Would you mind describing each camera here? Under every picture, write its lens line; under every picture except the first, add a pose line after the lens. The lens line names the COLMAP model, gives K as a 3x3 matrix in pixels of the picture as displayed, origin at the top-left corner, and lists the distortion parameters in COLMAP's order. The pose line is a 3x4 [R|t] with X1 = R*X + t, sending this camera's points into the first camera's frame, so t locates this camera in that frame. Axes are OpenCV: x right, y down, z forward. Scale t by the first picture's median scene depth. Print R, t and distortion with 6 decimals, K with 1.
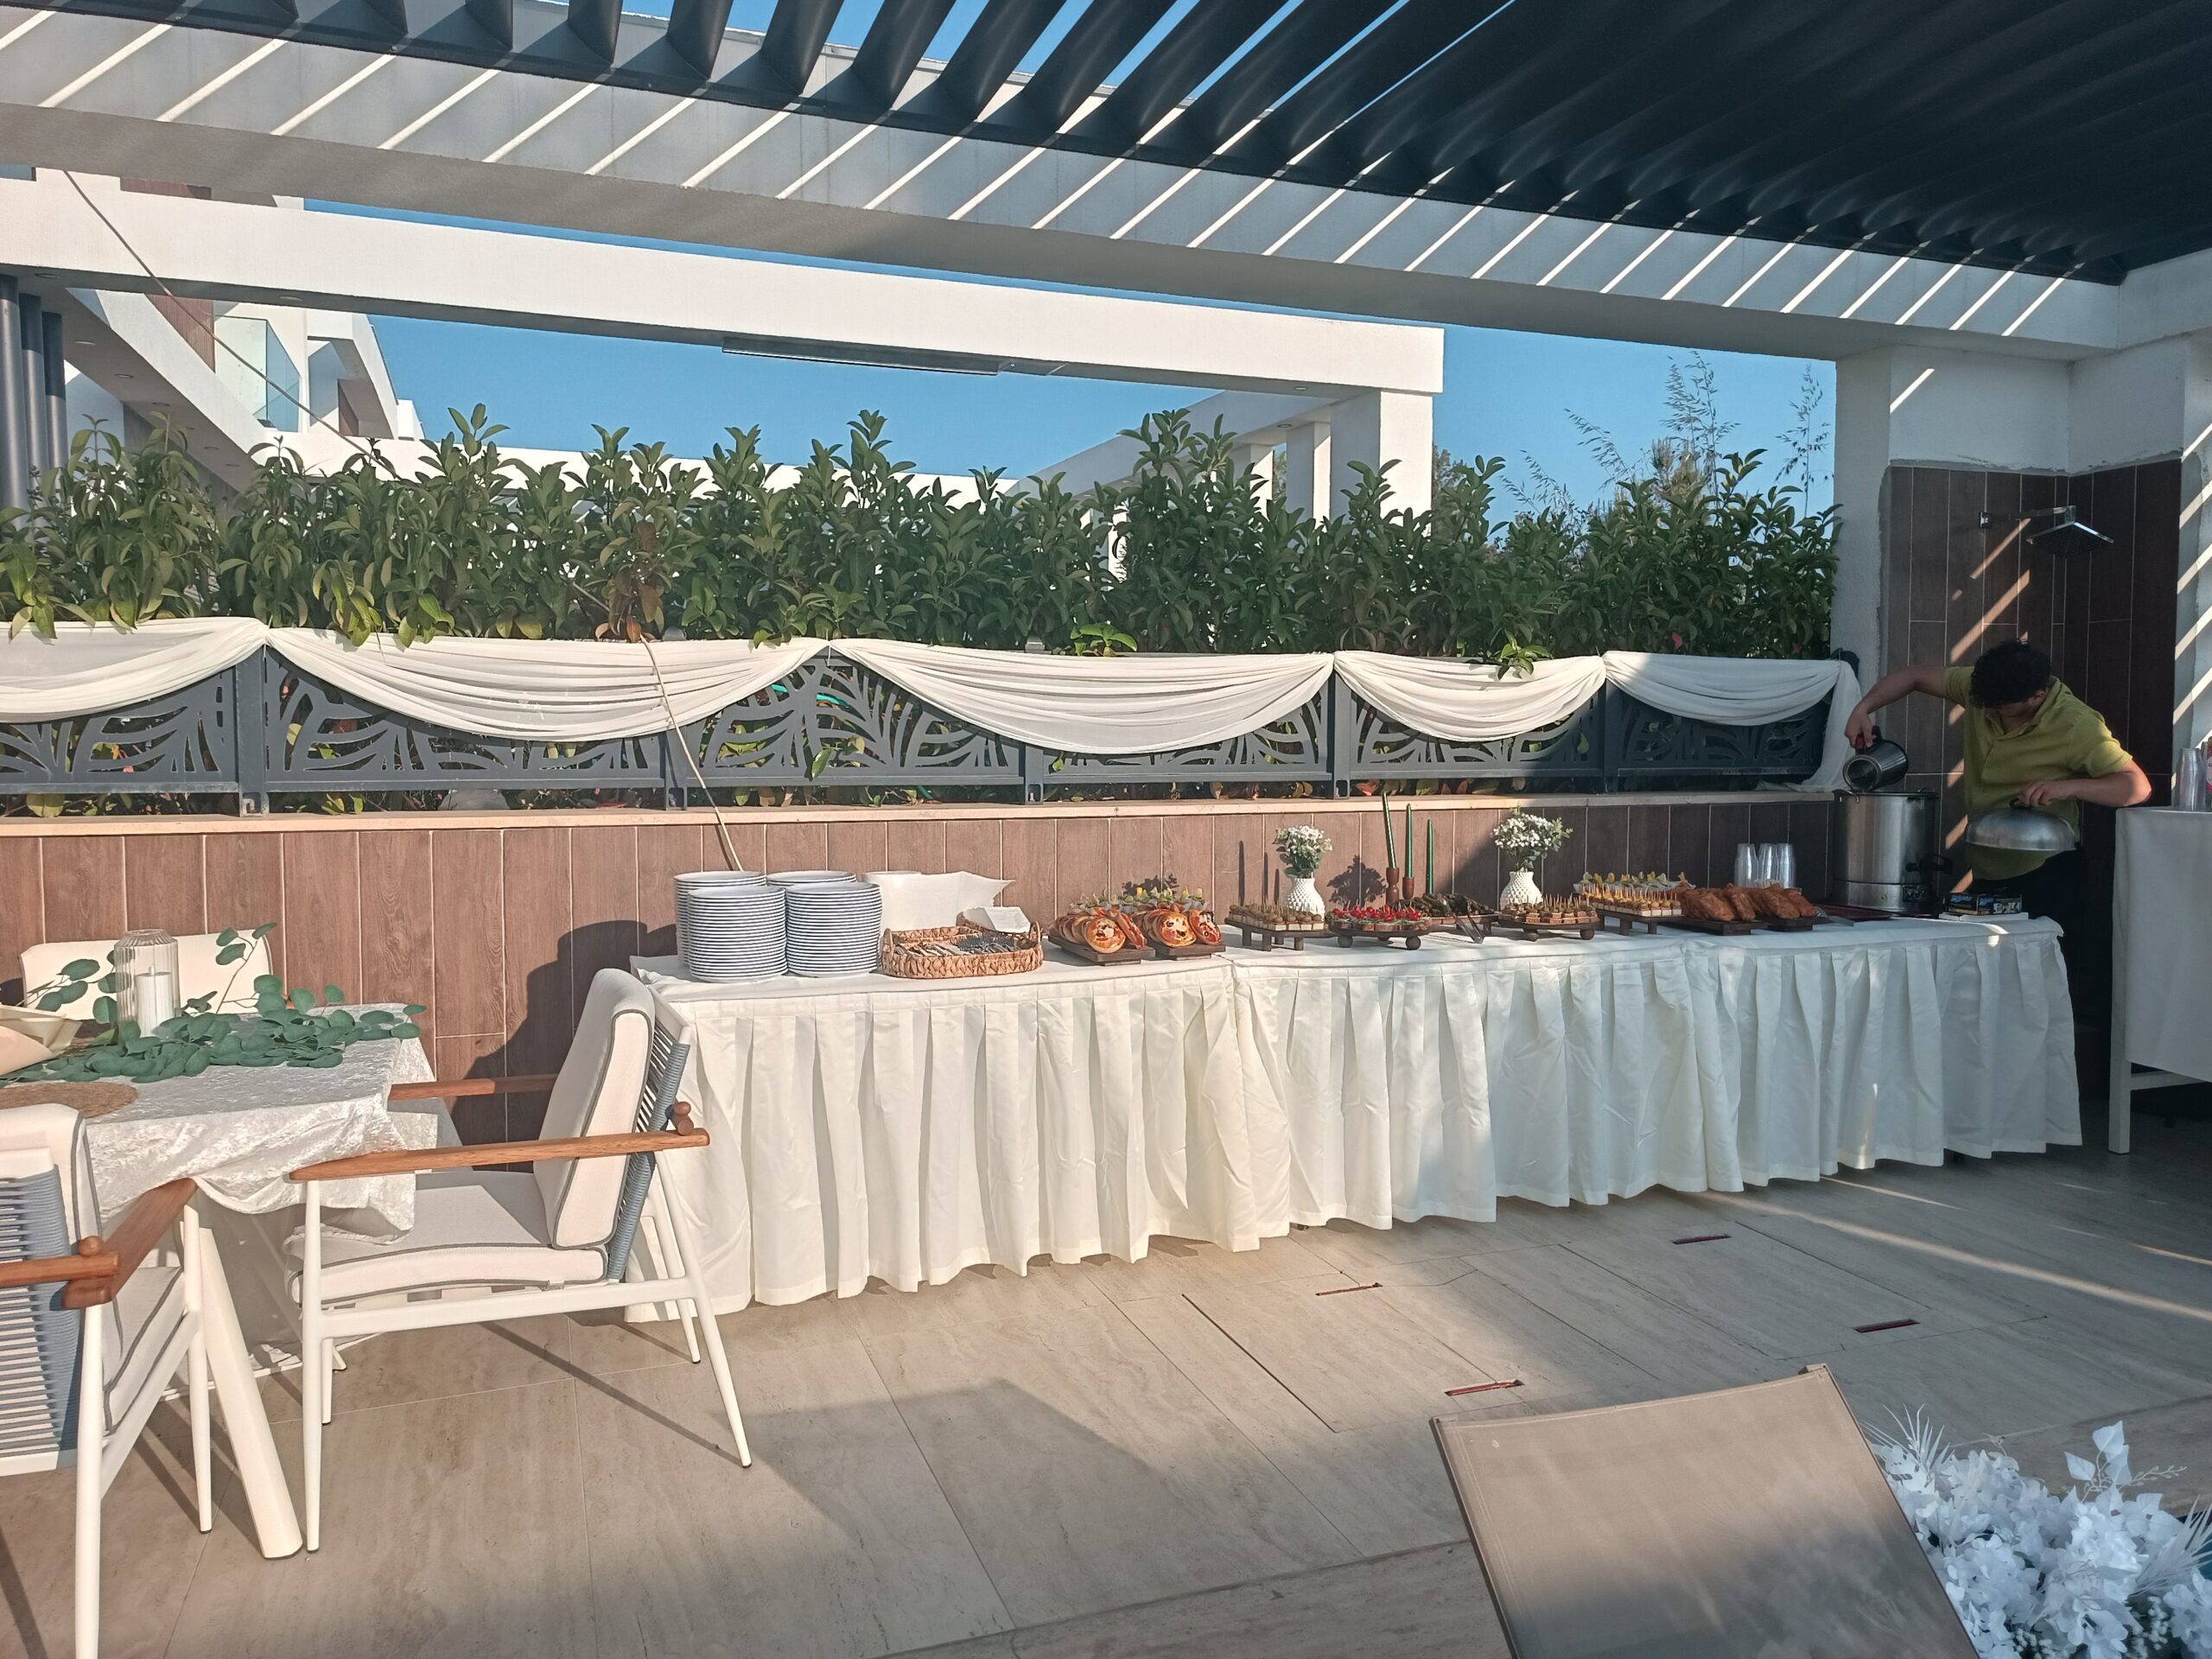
lens RADIAL K [[1618.3, 0, 1098.0], [0, 1618.3, 817.0], [0, 0, 1]] dist [0.024695, -0.016173]
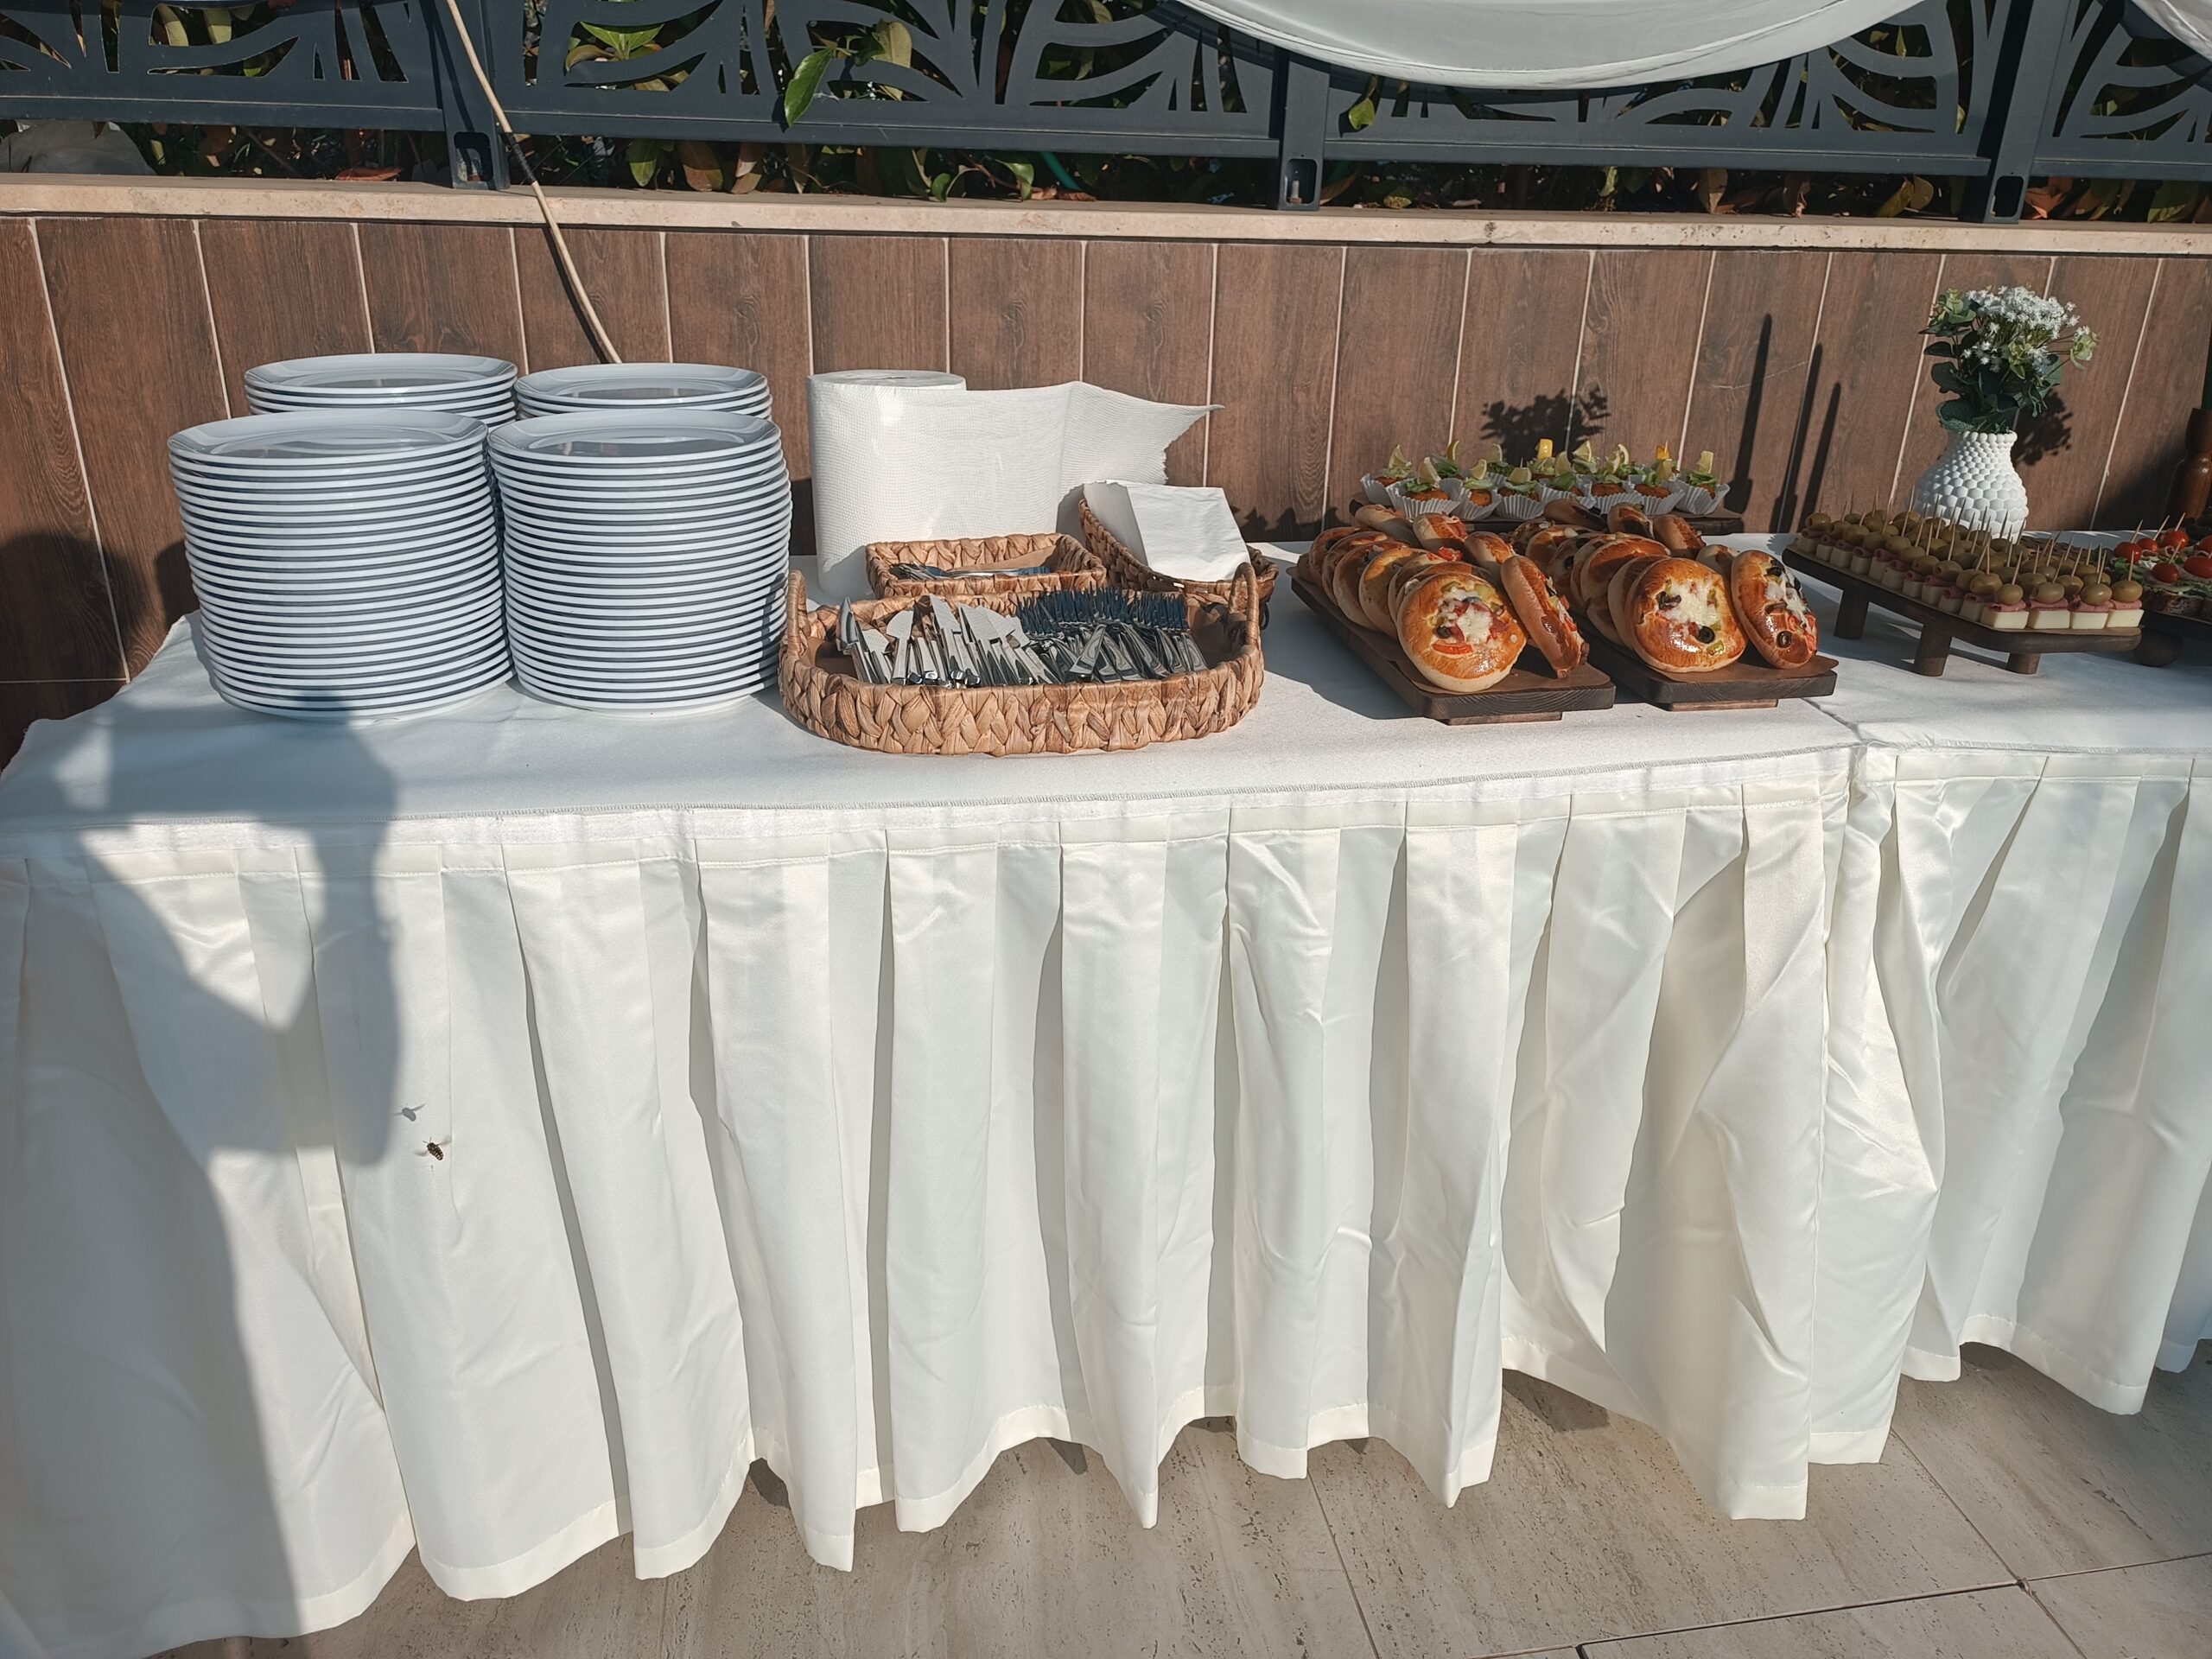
lens RADIAL K [[1618.3, 0, 1098.0], [0, 1618.3, 817.0], [0, 0, 1]] dist [0.024695, -0.016173]
pose [[0.984337, 0.091345, -0.150789, -0.012023], [-0.036439, 0.942248, 0.332929, 0.003089], [0.172492, -0.322220, 0.930817, 0.550035]]
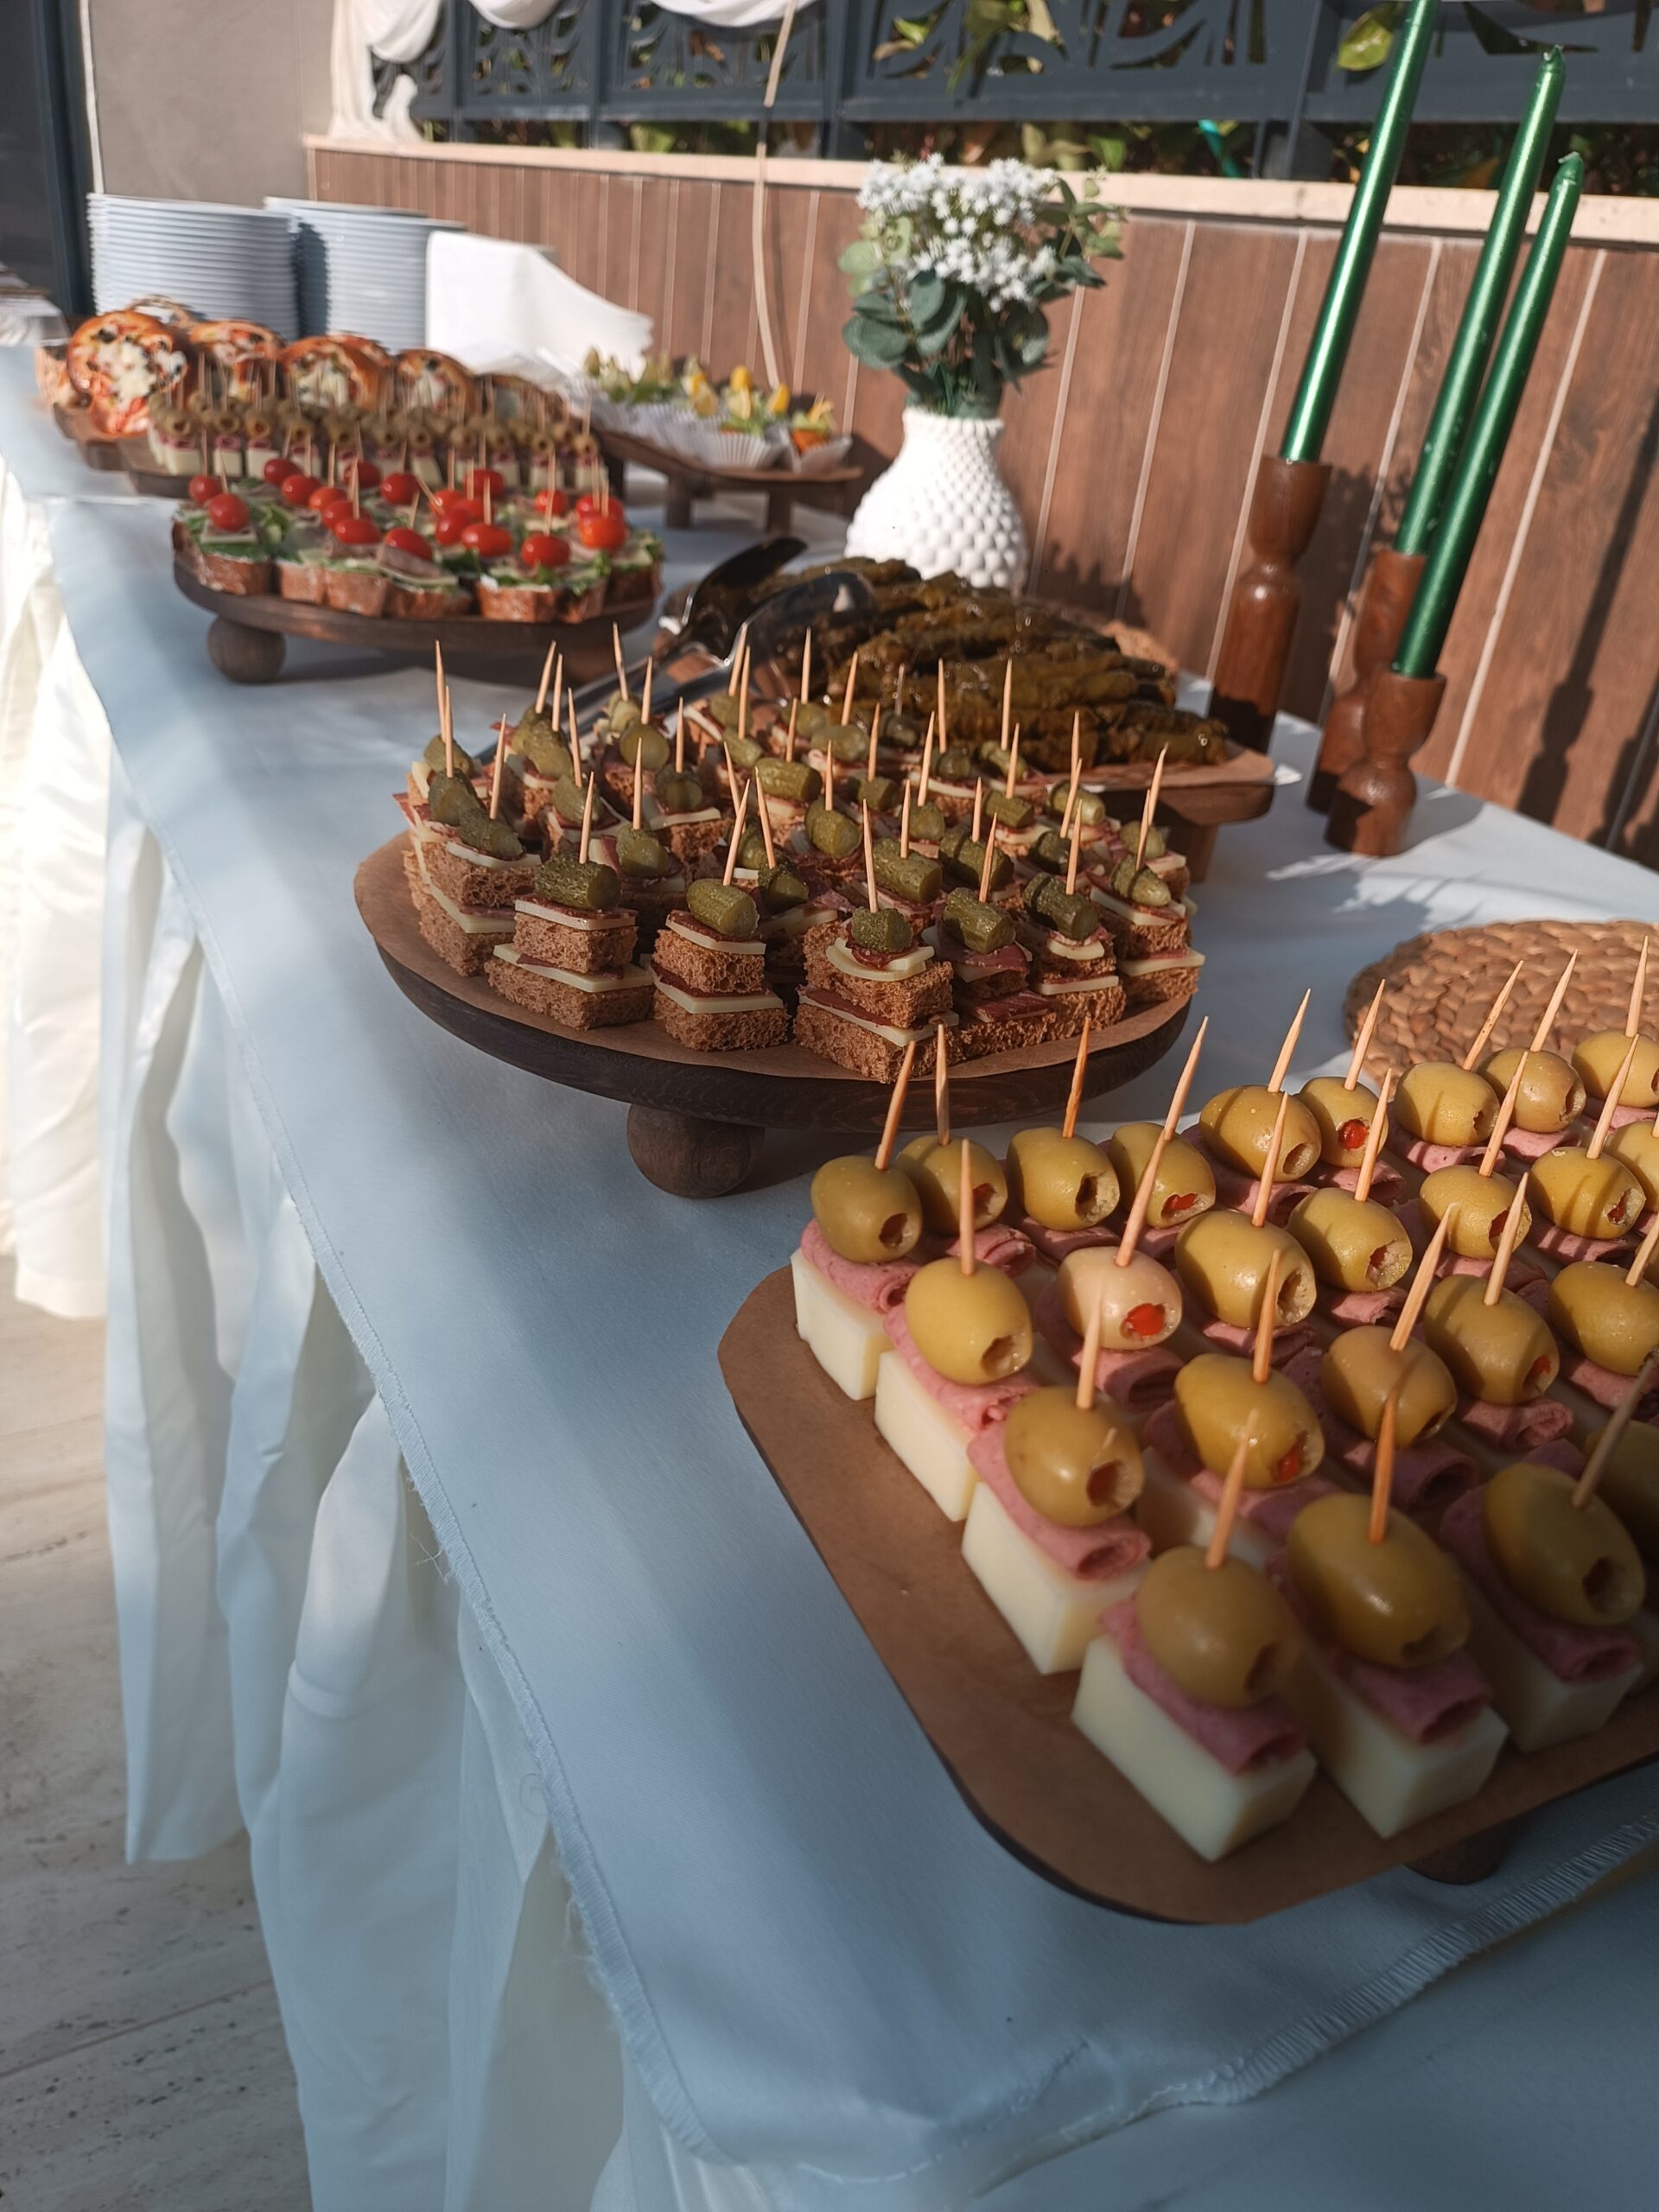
lens RADIAL K [[1623.4, 0, 829.5], [0, 1623.4, 1106.0], [0, 0, 1]] dist [0.029868, -0.037284]
pose [[0.115441, 0.474314, -0.872754, 0.356670], [-0.158974, 0.876125, 0.455118, 0.020815], [0.980510, 0.086206, 0.176544, 0.910952]]
